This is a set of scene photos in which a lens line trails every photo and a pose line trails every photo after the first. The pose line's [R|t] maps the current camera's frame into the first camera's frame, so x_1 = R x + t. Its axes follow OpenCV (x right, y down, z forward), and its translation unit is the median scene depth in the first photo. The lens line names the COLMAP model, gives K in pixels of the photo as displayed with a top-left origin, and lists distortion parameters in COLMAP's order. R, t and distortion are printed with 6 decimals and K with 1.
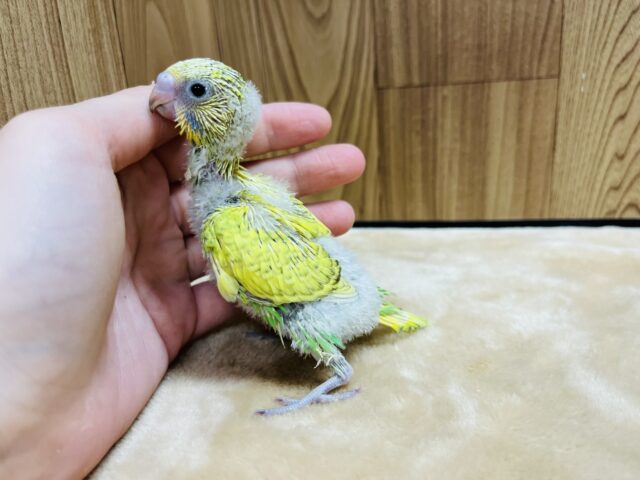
lens RADIAL K [[534.2, 0, 329.7], [0, 534.2, 227.2], [0, 0, 1]] dist [0.032294, -0.082772]
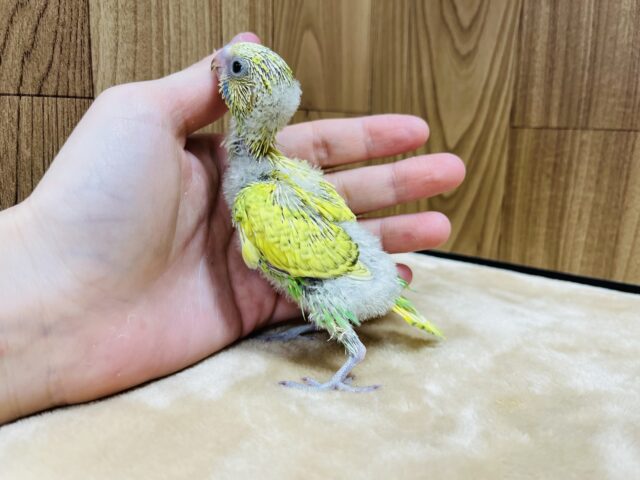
lens RADIAL K [[534.2, 0, 329.6], [0, 534.2, 226.9], [0, 0, 1]] dist [0.032294, -0.082772]
pose [[0.924868, 0.165265, -0.342500, 0.151759], [-0.191787, 0.980413, -0.044817, 0.033240], [0.328384, 0.107137, 0.938448, -0.020837]]
